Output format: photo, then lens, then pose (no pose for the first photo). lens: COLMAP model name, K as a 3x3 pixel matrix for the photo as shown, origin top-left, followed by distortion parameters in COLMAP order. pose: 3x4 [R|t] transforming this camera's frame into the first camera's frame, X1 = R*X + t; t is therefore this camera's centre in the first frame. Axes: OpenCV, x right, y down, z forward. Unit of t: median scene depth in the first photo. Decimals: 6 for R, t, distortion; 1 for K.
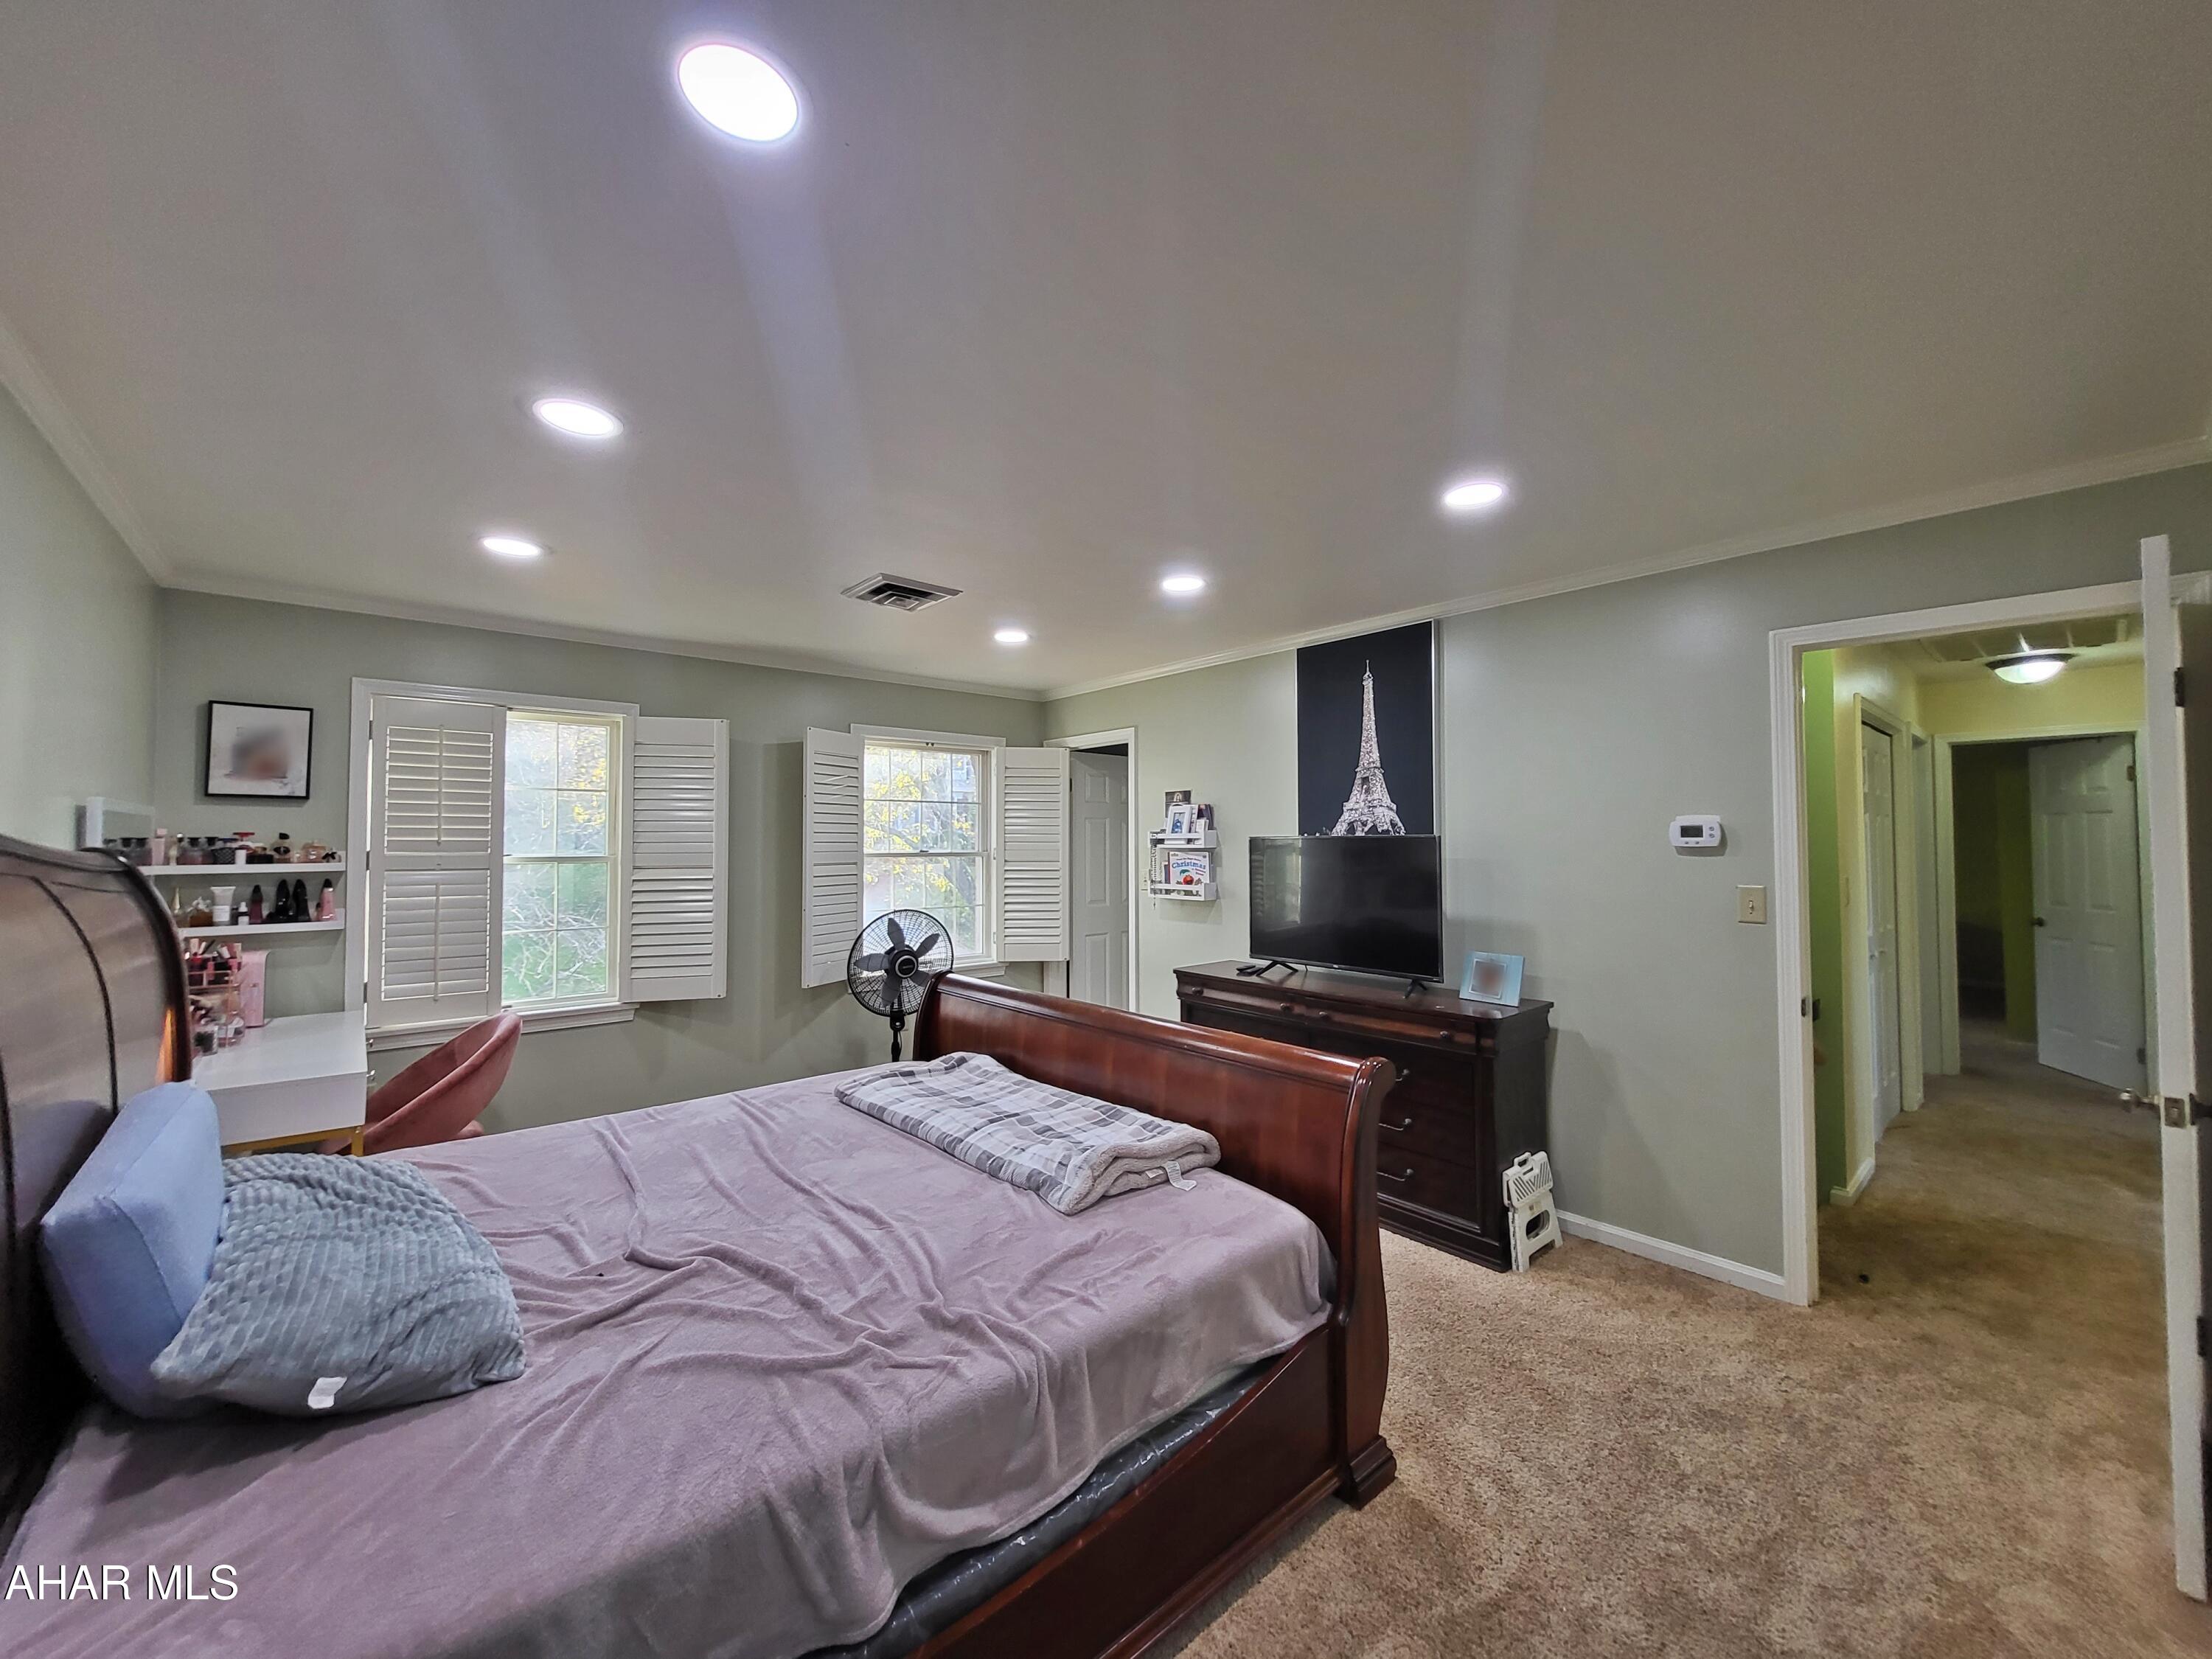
lens RADIAL K [[876.7, 0, 1116.7], [0, 876.7, 828.2], [0, 0, 1]] dist [-0.000048, 0.000044]
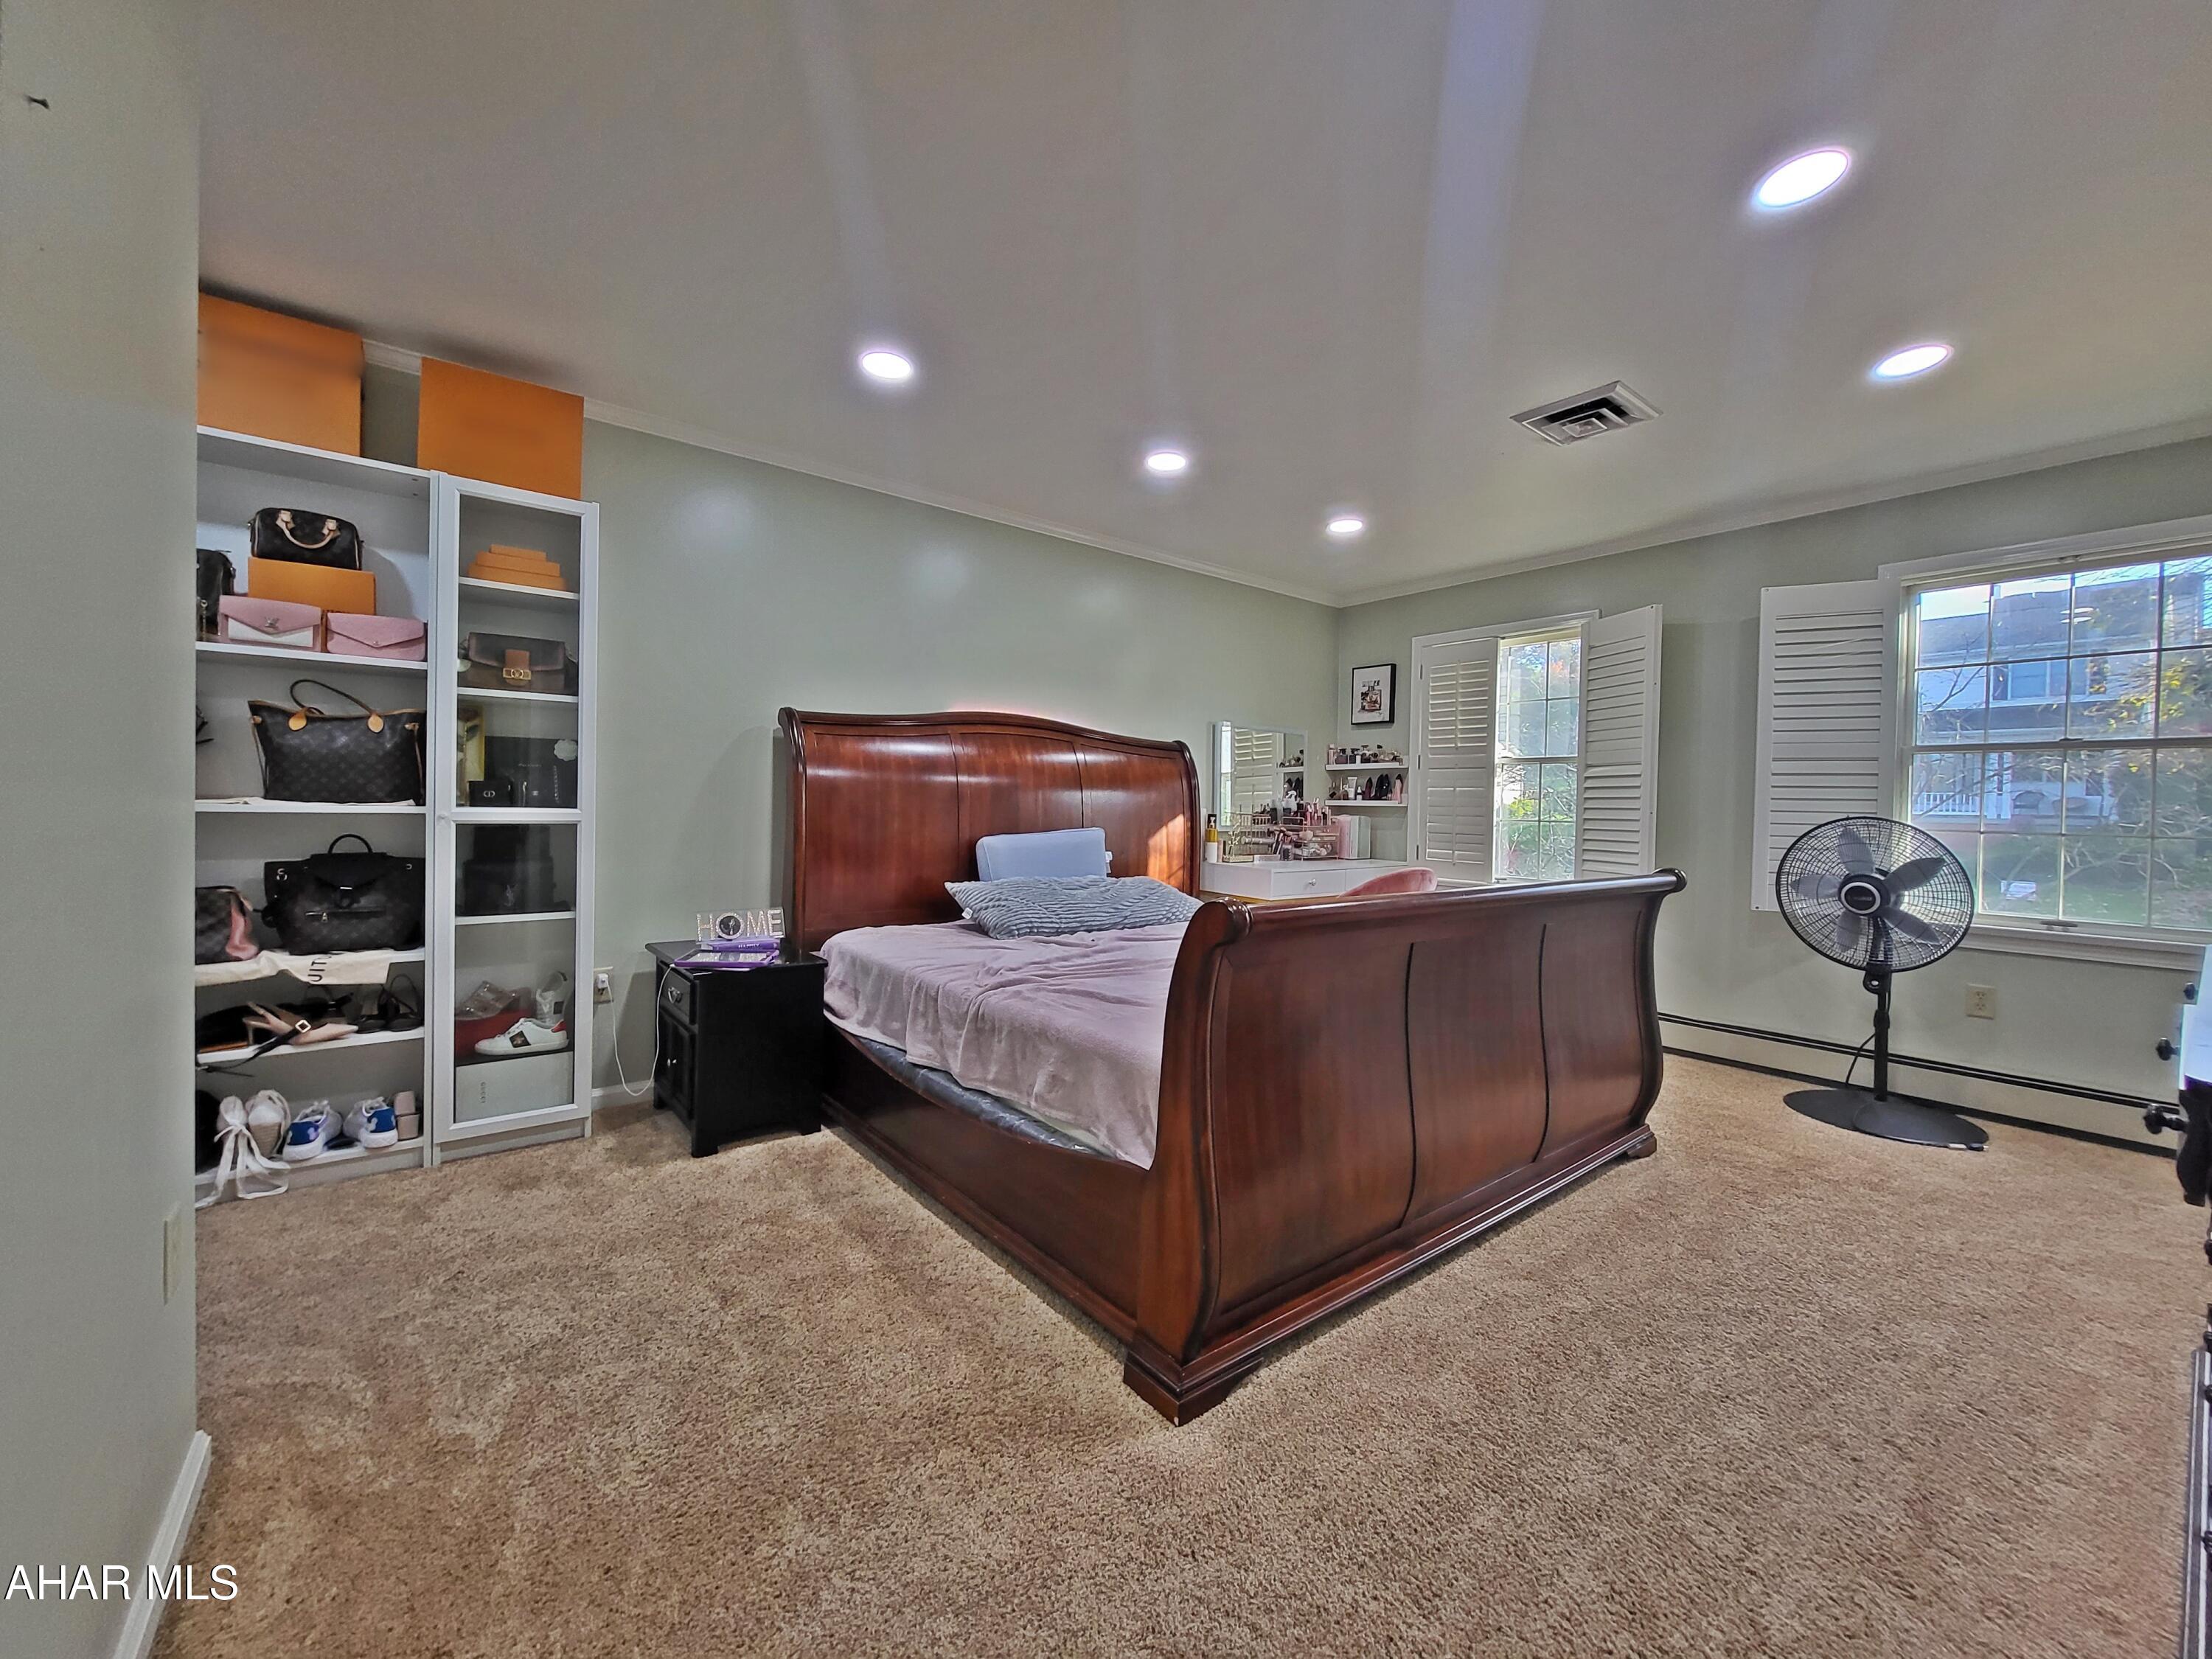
lens RADIAL K [[876.7, 0, 1115.2], [0, 876.7, 818.2], [0, 0, 1]] dist [-0.000048, 0.000044]
pose [[-0.055313, 0.012525, -0.998391, 0.675251], [-0.001612, 0.999919, 0.012633, 0.120855], [0.998468, 0.002308, -0.055288, 0.612690]]
